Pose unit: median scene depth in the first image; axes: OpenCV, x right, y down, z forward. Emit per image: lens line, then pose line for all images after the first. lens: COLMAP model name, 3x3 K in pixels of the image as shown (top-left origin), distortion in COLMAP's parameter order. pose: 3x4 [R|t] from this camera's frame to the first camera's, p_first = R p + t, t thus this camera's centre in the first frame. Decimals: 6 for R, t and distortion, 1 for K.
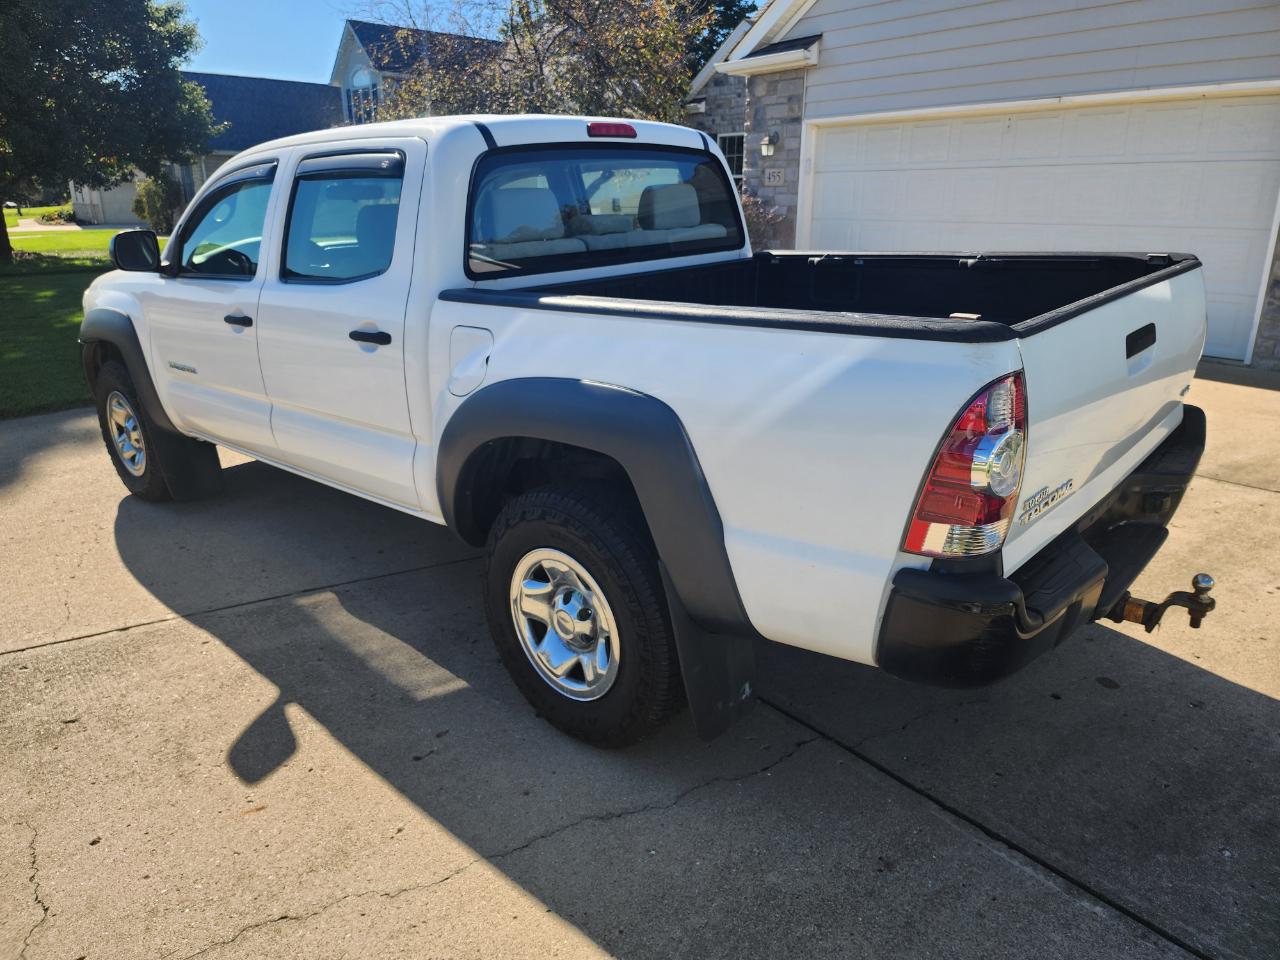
lens RADIAL K [[865.0, 0, 644.0], [0, 865.0, 463.4], [0, 0, 1]] dist [0.073387, -0.076574]
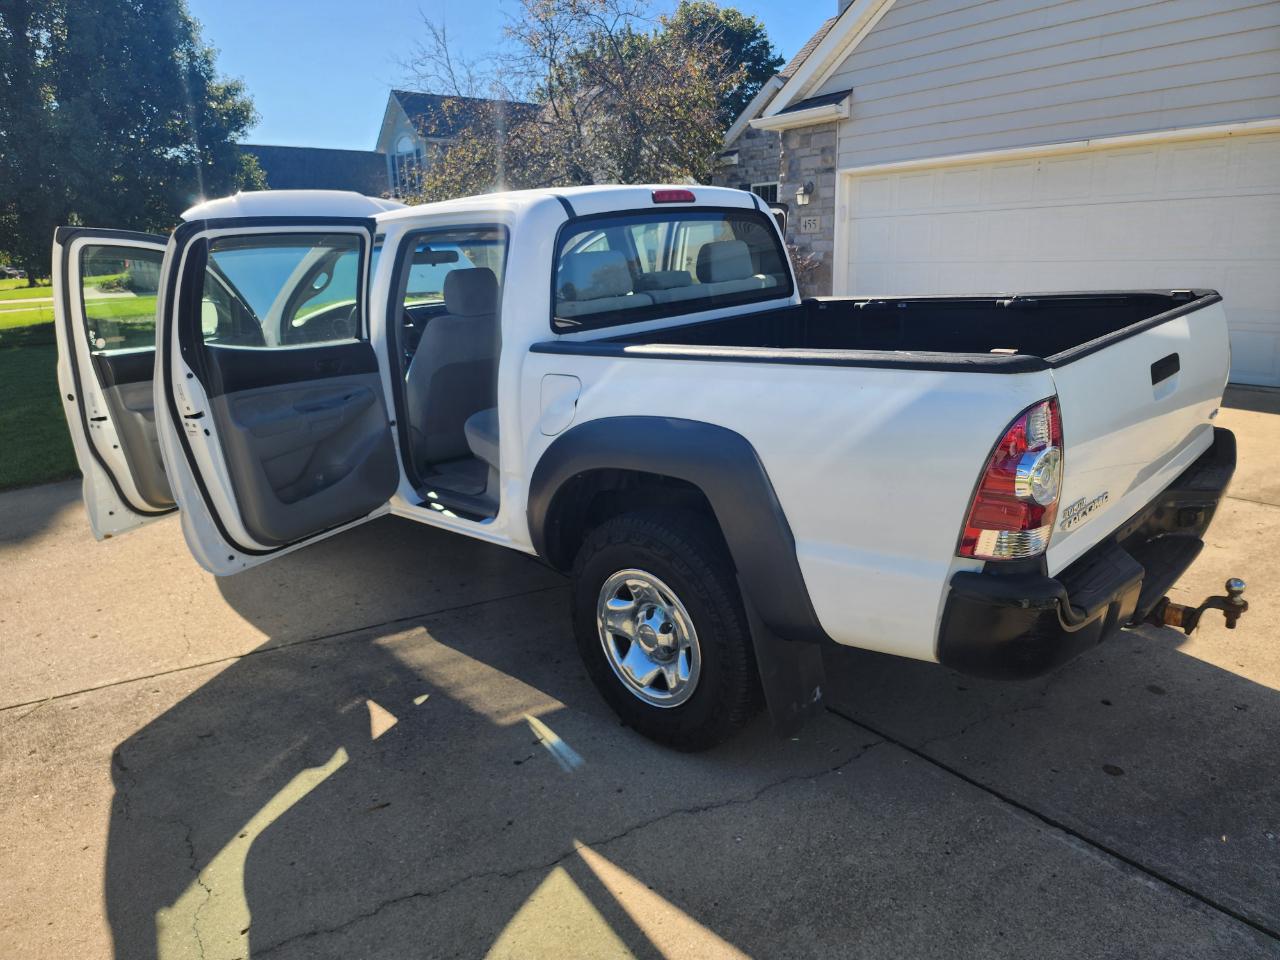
lens RADIAL K [[865.0, 0, 644.0], [0, 865.0, 463.4], [0, 0, 1]] dist [0.073387, -0.076574]
pose [[0.998764, -0.024306, -0.043366, -0.039784], [0.022019, 0.998381, -0.052442, 0.019173], [0.044571, 0.051422, 0.997682, -0.108637]]
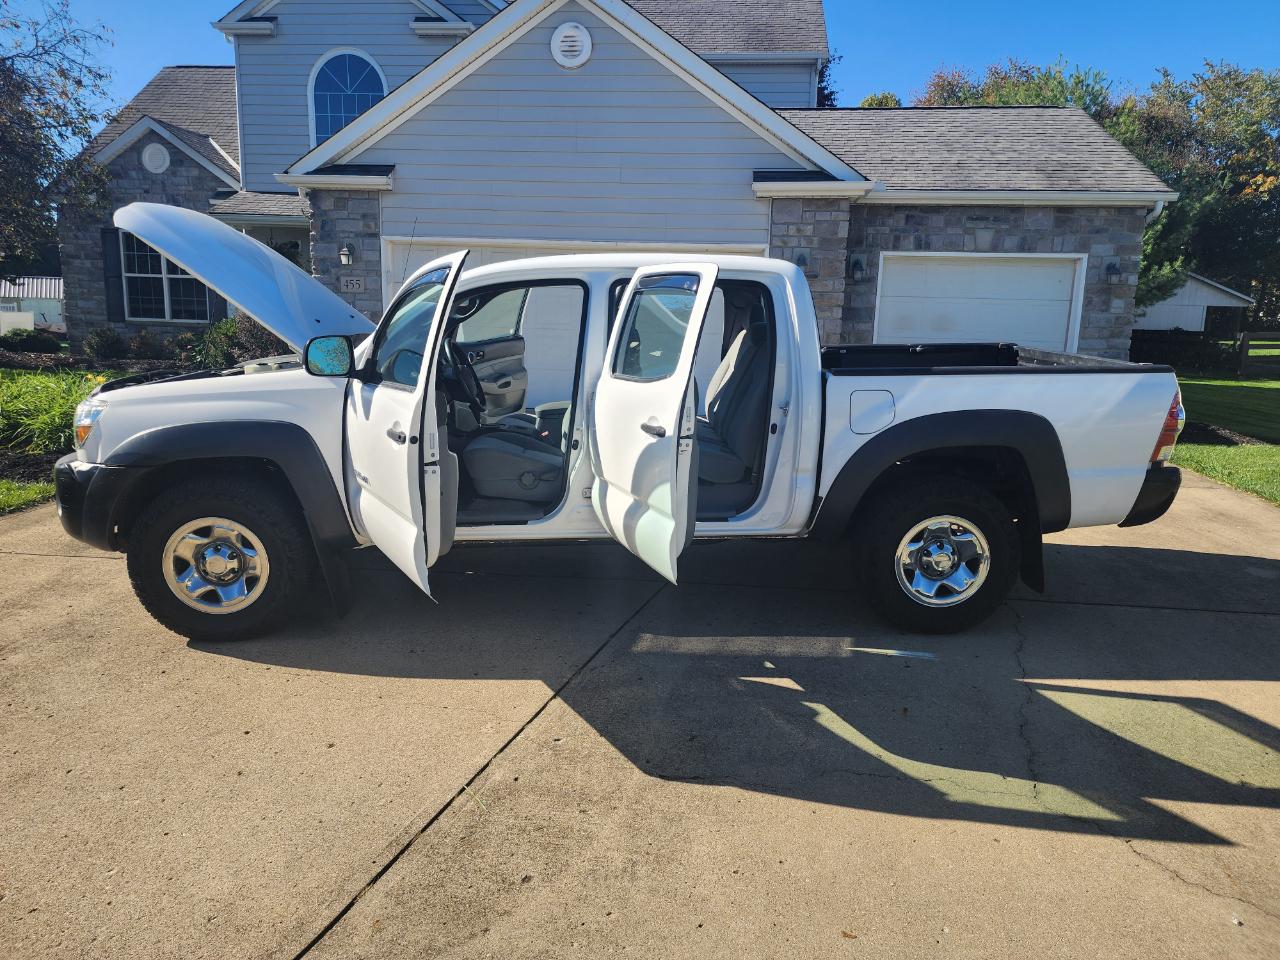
lens RADIAL K [[860.5, 0, 633.0], [0, 860.5, 467.1], [0, 0, 1]] dist [0.068576, -0.047424]
pose [[0.709514, -0.108644, 0.696266, -1.516179], [0.183740, 0.982389, -0.033945, -0.041708], [-0.680316, 0.152016, 0.716981, 0.163941]]
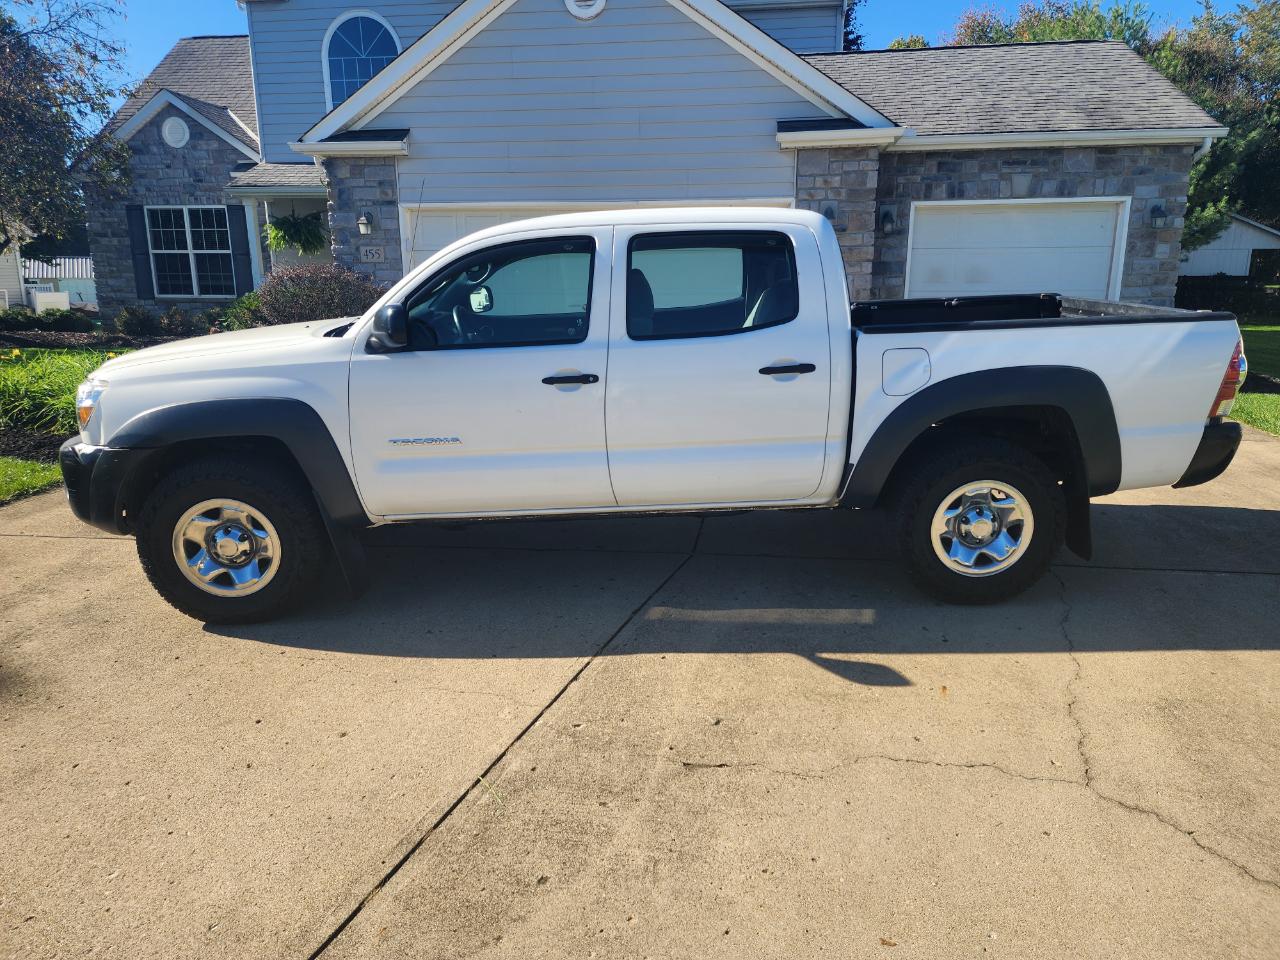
lens RADIAL K [[846.3, 0, 633.3], [0, 846.3, 479.1], [0, 0, 1]] dist [0.072205, -0.060275]
pose [[0.730429, -0.164400, 0.662908, -1.436572], [0.205899, 0.978446, 0.015782, -0.053232], [-0.651214, 0.124964, 0.748535, 0.217427]]
